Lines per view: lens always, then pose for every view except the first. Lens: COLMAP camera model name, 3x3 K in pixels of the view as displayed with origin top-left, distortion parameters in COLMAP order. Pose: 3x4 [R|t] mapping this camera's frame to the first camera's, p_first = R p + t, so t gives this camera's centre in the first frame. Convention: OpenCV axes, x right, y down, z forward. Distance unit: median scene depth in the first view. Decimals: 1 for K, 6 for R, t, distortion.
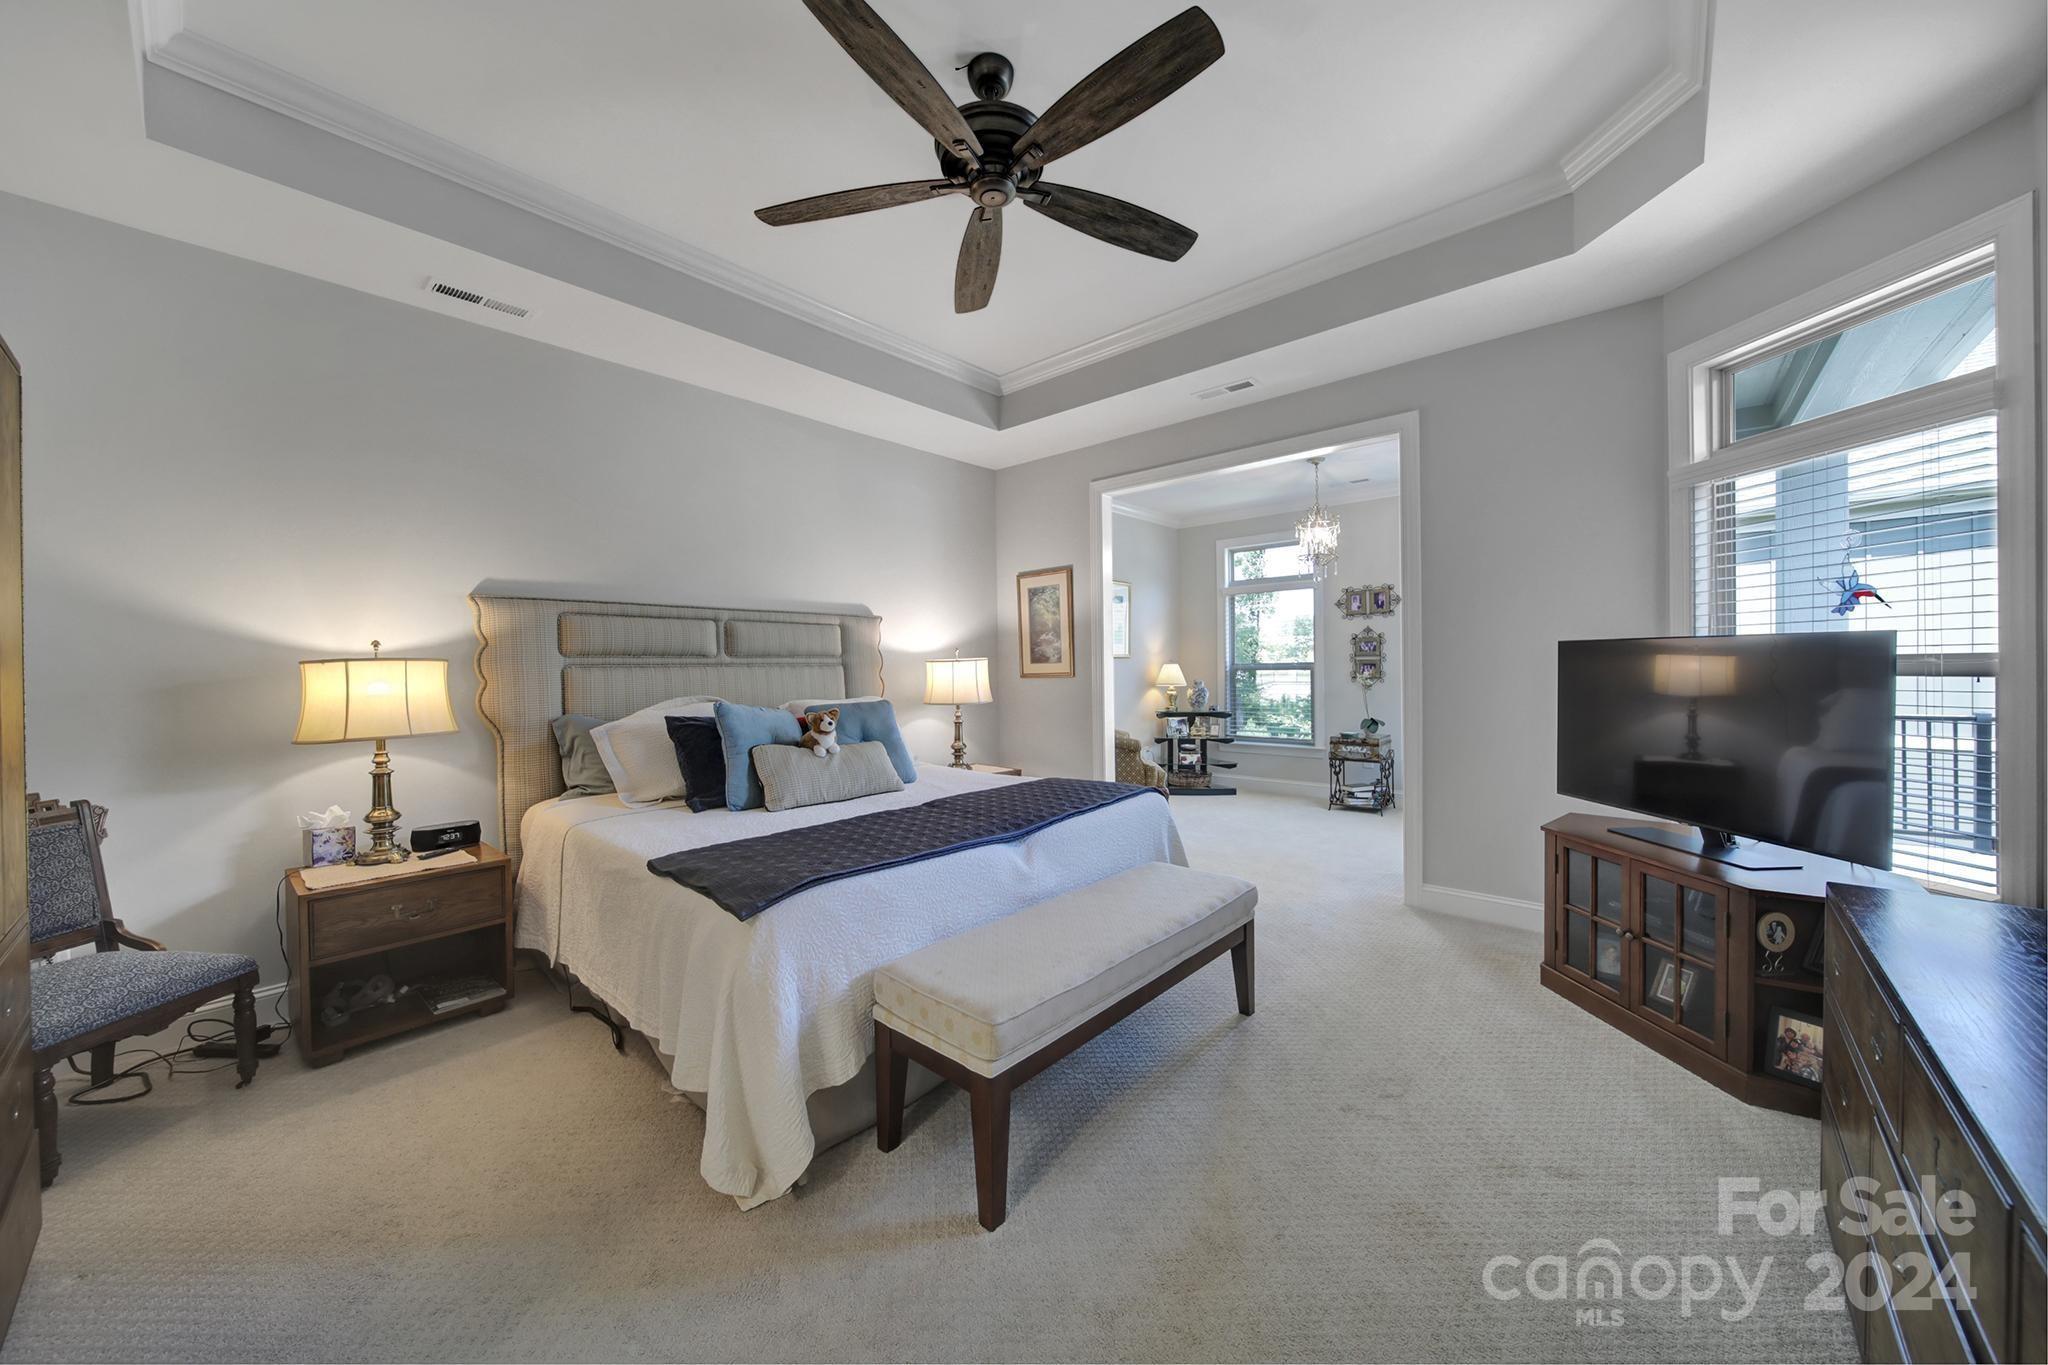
lens RADIAL K [[716.0, 0, 1022.2], [0, 716.0, 672.4], [0, 0, 1]] dist [-0.000982, -0.001494]
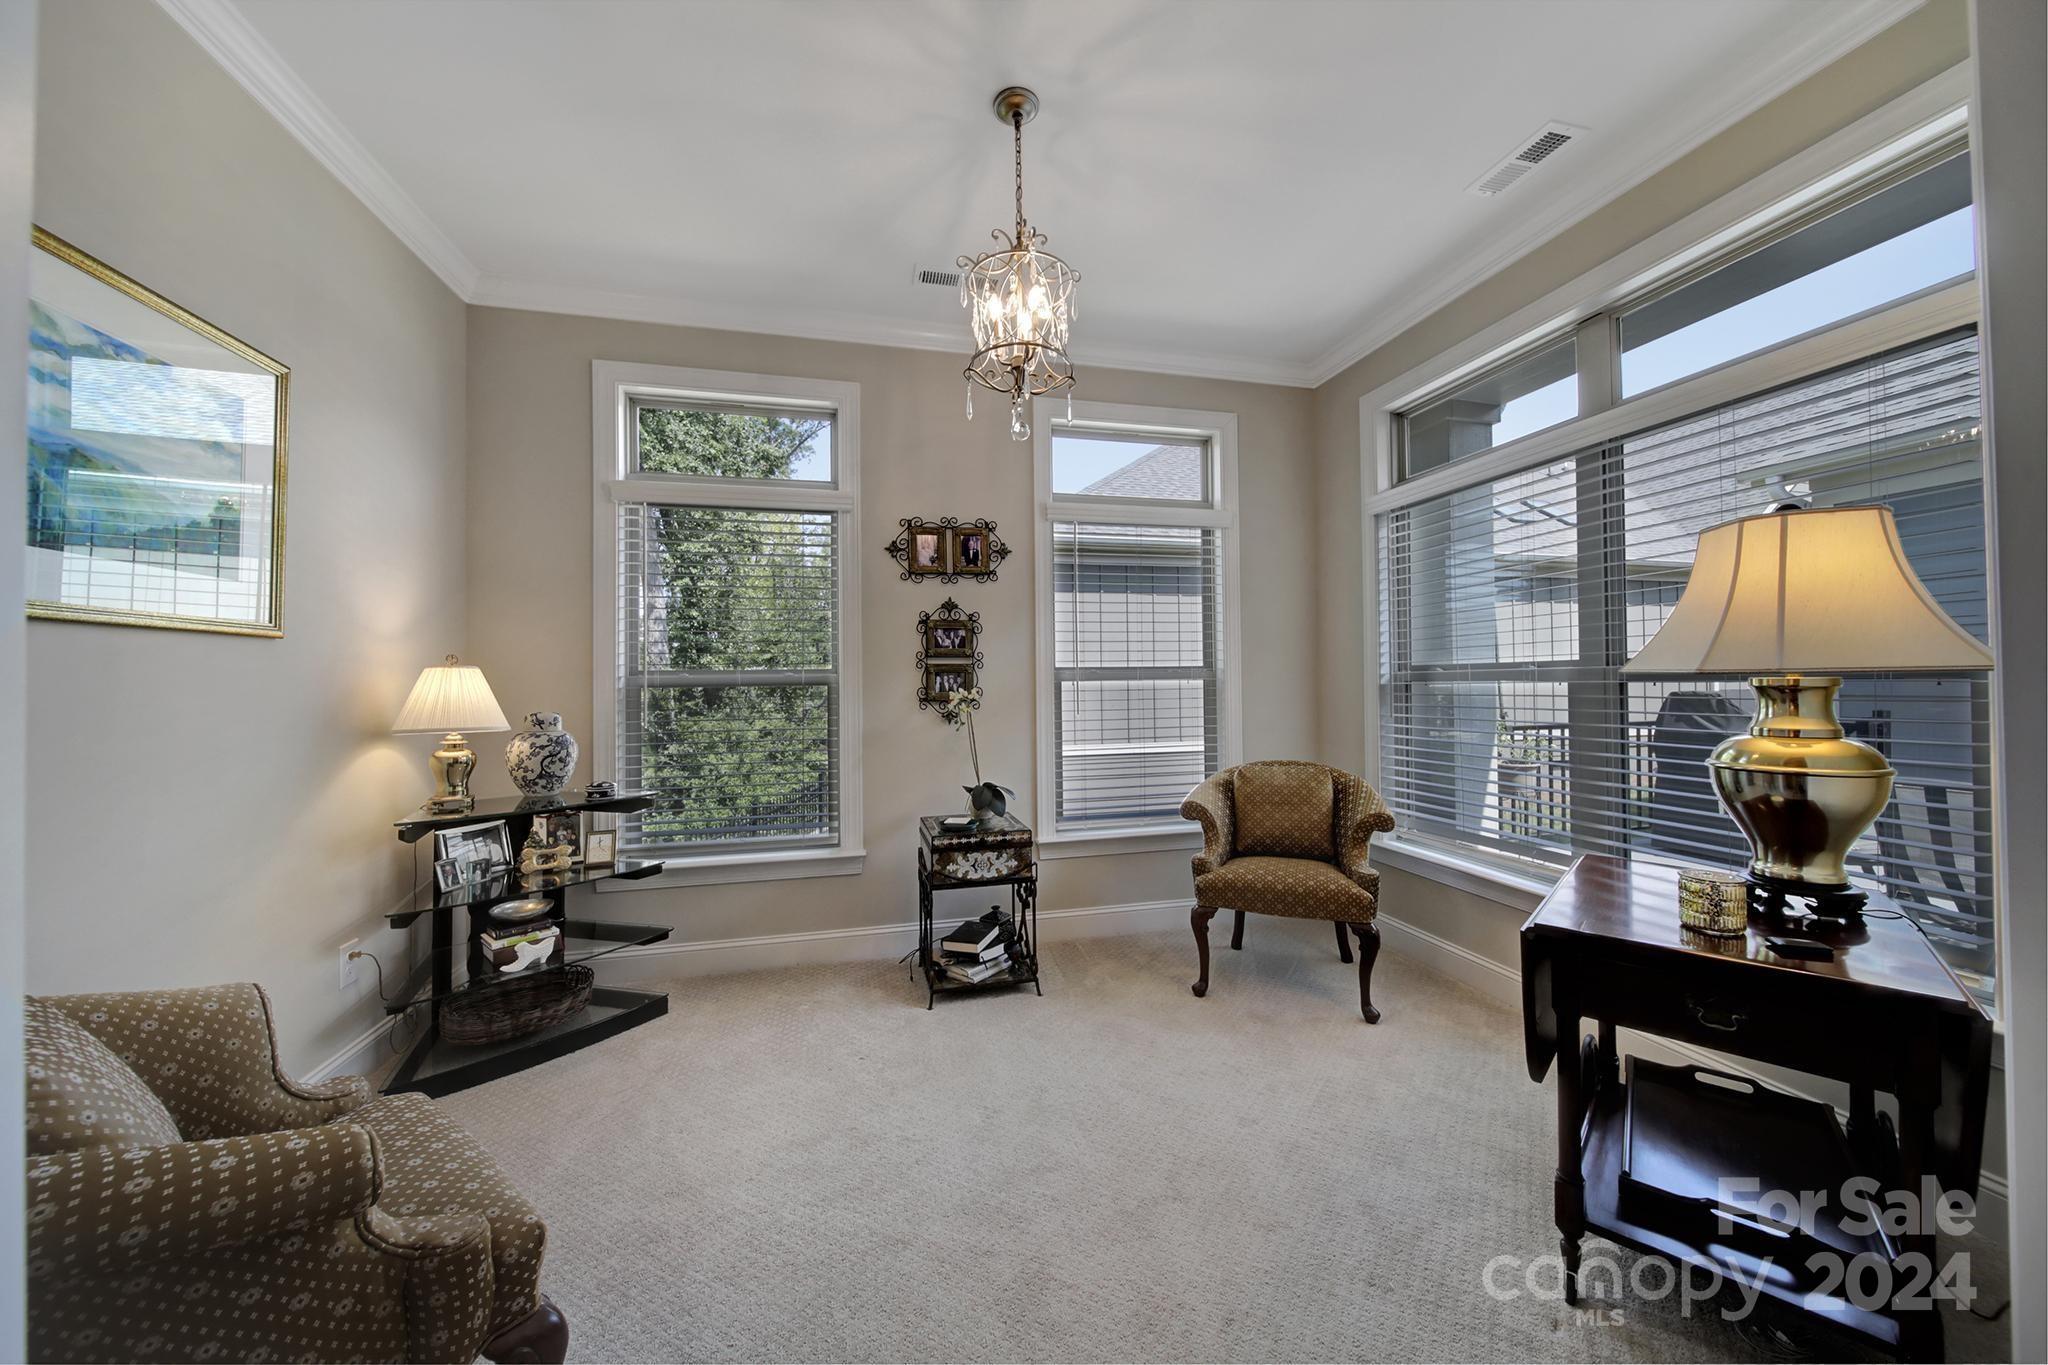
lens RADIAL K [[716.0, 0, 1025.9], [0, 716.0, 675.1], [0, 0, 1]] dist [-0.000982, -0.001494]
pose [[0.563086, 0.018459, 0.826192, 0.087578], [0.009058, 0.999553, -0.028506, 0.004159], [-0.826349, 0.023535, 0.562666, 0.611313]]
